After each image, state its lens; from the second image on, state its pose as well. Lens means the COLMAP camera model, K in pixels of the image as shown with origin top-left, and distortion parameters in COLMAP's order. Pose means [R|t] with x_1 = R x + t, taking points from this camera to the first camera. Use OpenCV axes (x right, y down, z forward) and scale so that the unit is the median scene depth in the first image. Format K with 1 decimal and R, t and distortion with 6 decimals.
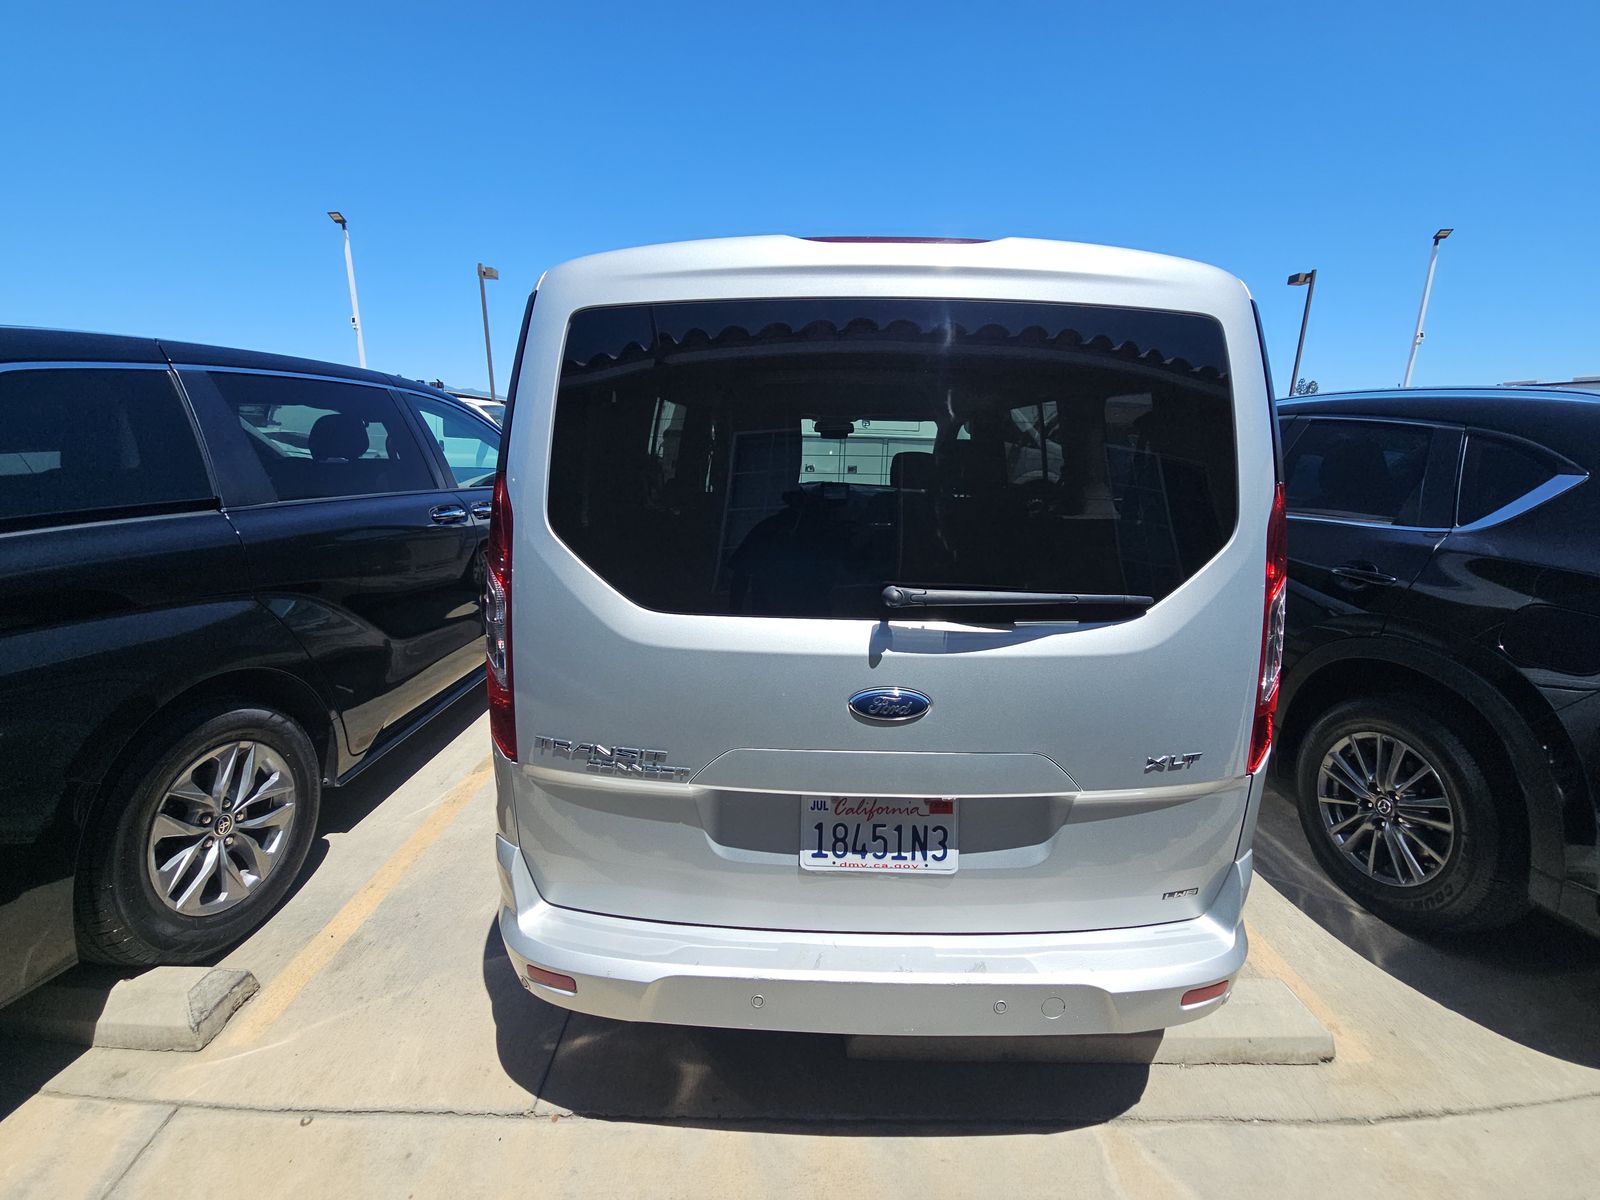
lens RADIAL K [[651.0, 0, 800.0], [0, 651.0, 600.0], [0, 0, 1]] dist [0.011432, -0.010006]
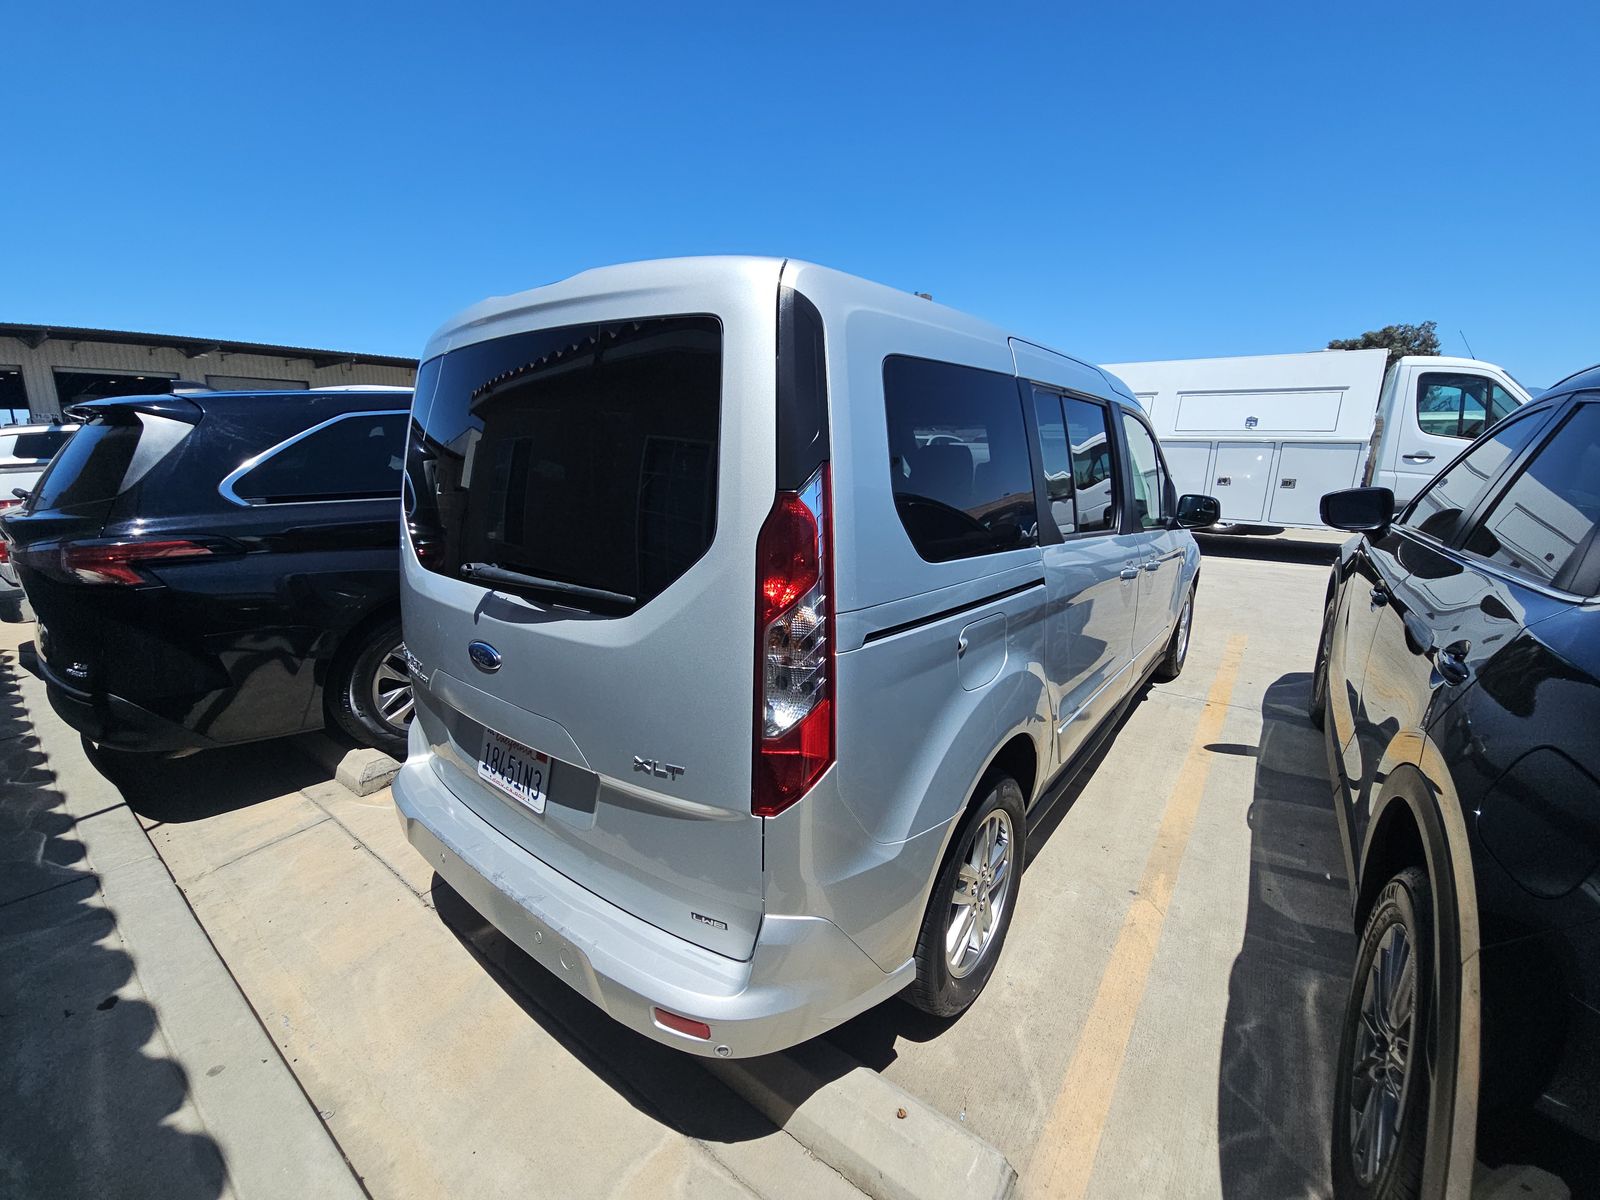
lens RADIAL K [[647.5, 0, 793.0], [0, 647.5, 619.0], [0, 0, 1]] dist [0.018412, 0.000011]
pose [[0.791787, 0.143159, -0.593784, 1.242326], [-0.138775, 0.988885, 0.053365, -0.054616], [0.594824, 0.040149, 0.802853, 0.312145]]
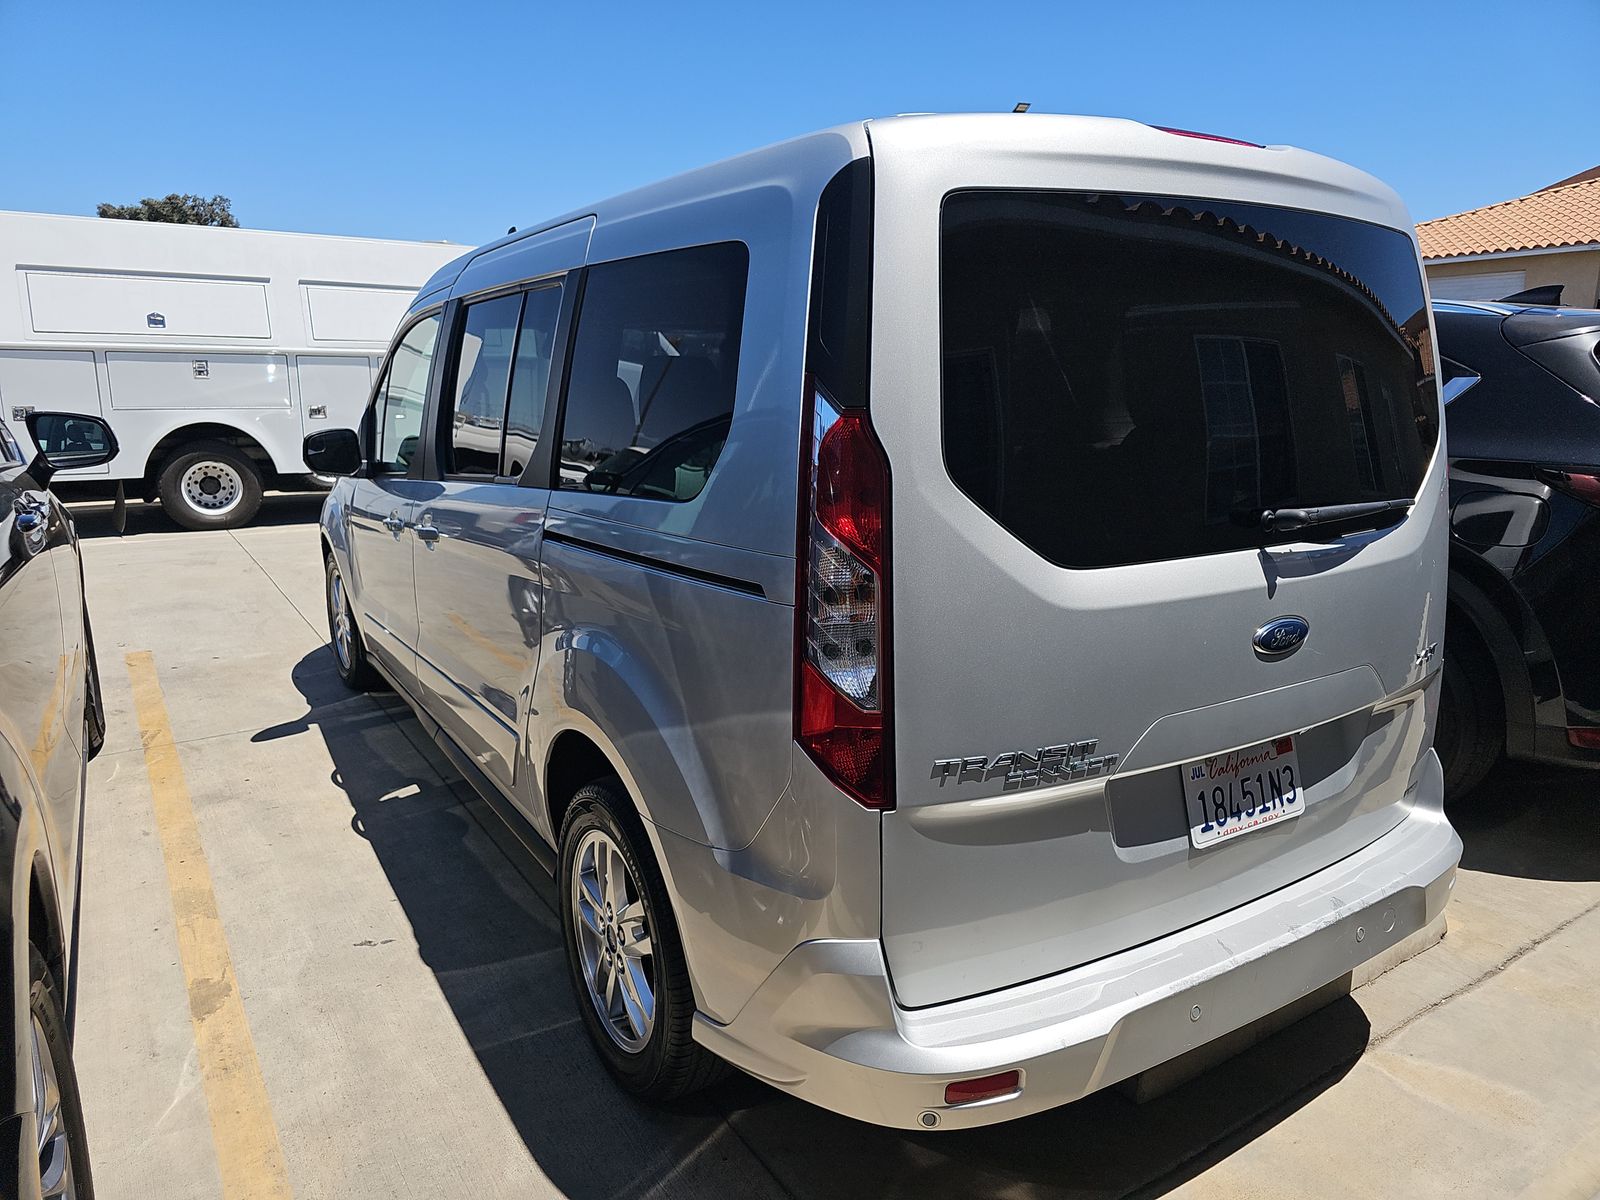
lens RADIAL K [[1057.9, 0, 800.0], [0, 1057.9, 600.0], [0, 0, 1]] dist [0.065002, -0.071708]
pose [[0.837739, -0.131719, 0.529947, -1.143074], [0.142892, 0.989535, 0.020066, -0.017677], [-0.527044, 0.058915, 0.847793, 0.057769]]
